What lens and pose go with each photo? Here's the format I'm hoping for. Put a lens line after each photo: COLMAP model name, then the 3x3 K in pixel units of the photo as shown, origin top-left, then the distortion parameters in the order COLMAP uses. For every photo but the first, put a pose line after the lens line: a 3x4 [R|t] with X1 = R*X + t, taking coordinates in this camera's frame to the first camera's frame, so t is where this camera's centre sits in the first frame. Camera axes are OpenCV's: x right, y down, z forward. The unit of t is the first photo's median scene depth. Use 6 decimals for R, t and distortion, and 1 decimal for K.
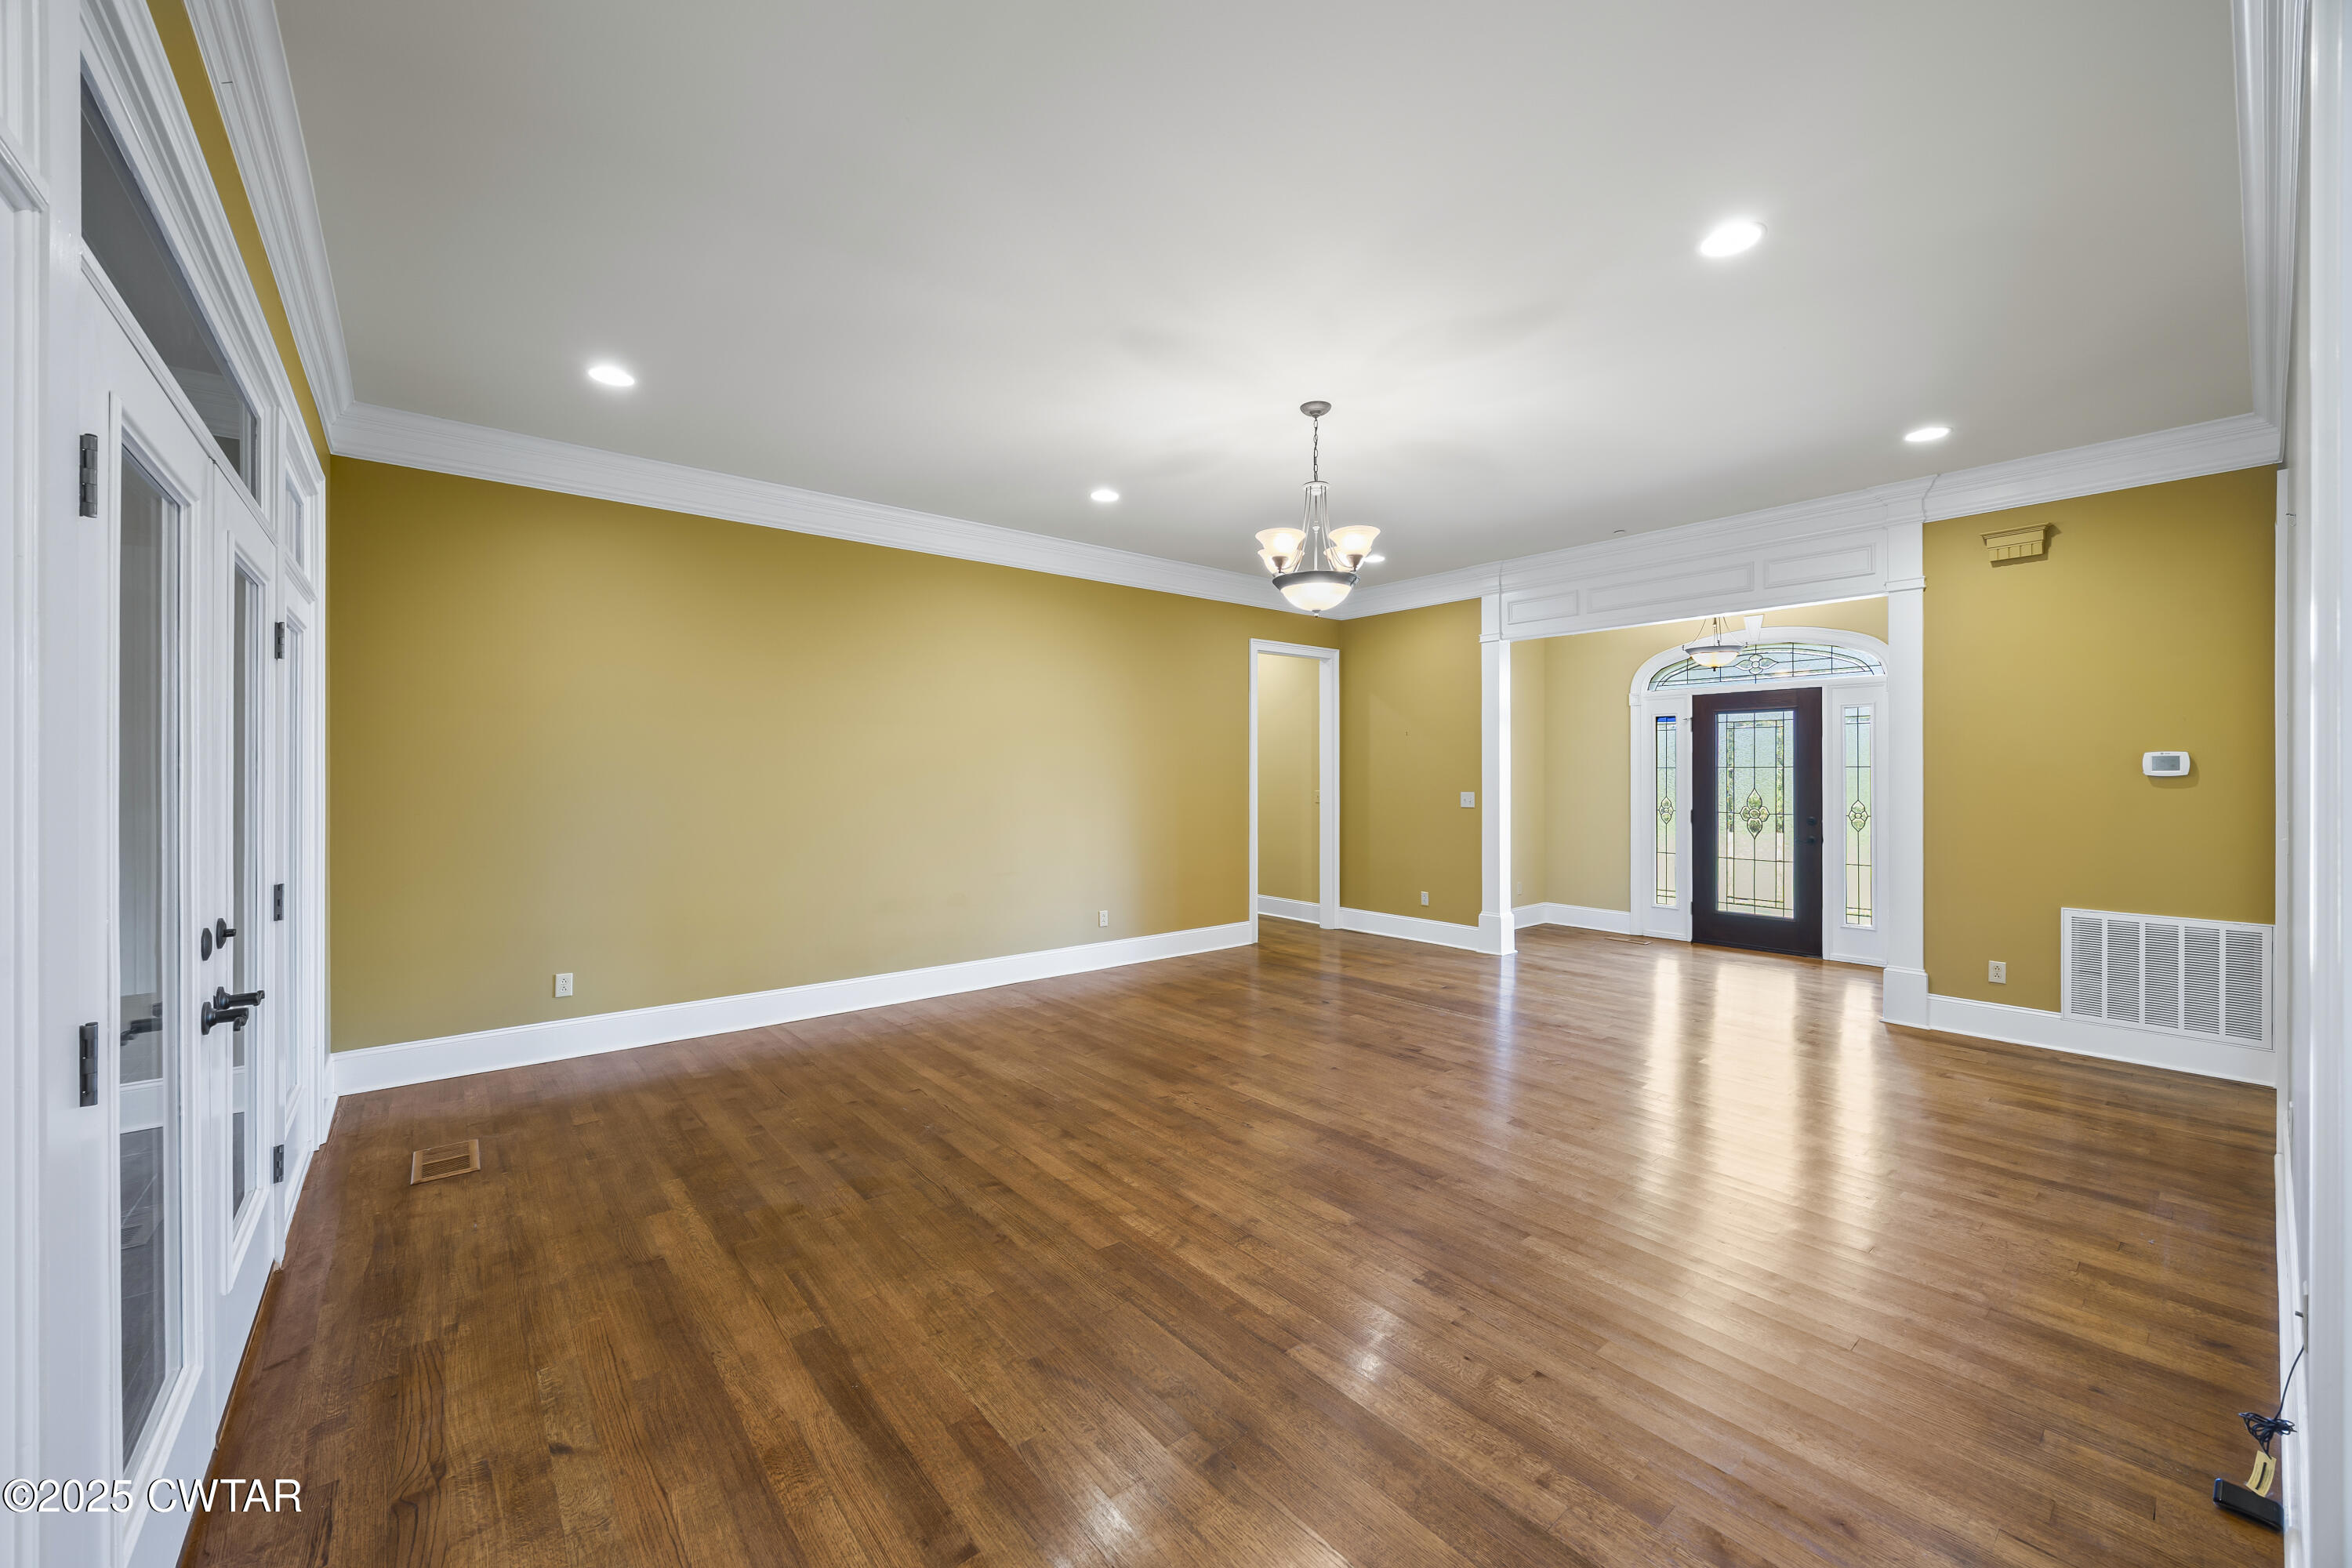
lens RADIAL K [[909.8, 0, 1187.0], [0, 909.8, 775.6], [0, 0, 1]] dist [-0.000148, 0.000269]
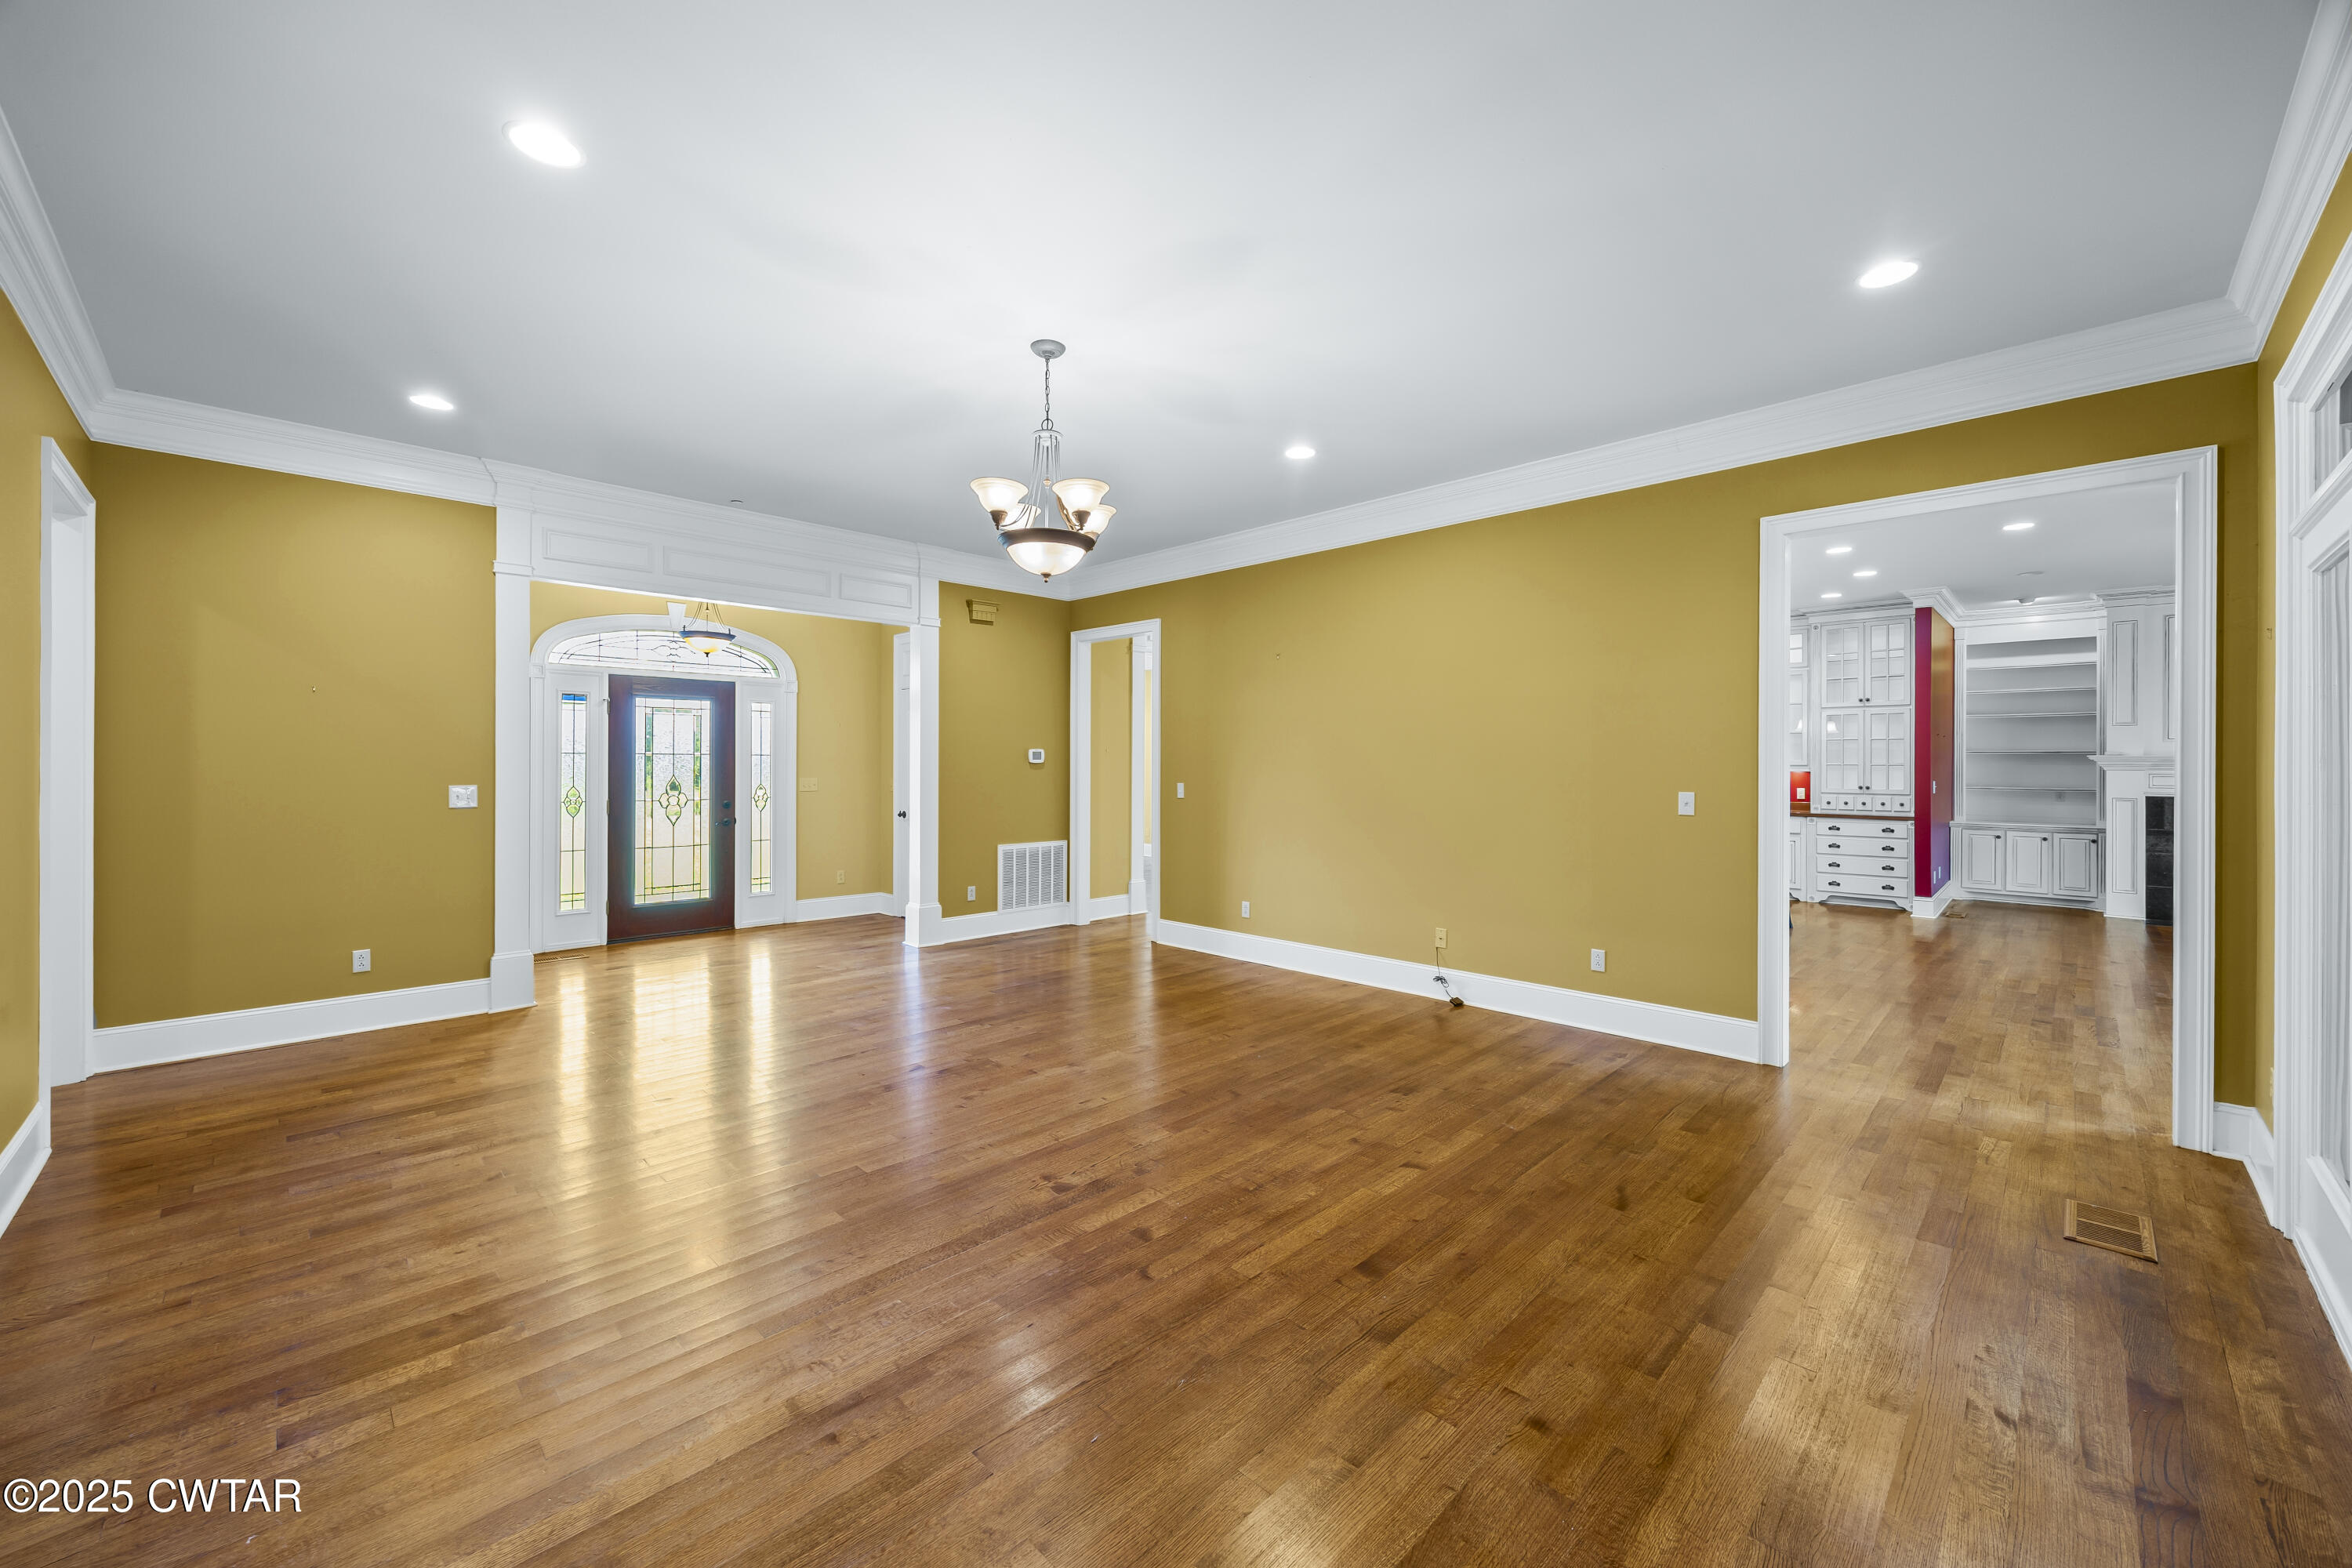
lens RADIAL K [[909.8, 0, 1184.0], [0, 909.8, 773.9], [0, 0, 1]] dist [-0.000148, 0.000269]
pose [[-0.098316, -0.007767, 0.995125, -0.440264], [-0.000806, 0.999970, 0.007725, 0.004645], [-0.995155, -0.000043, -0.098319, 0.552955]]
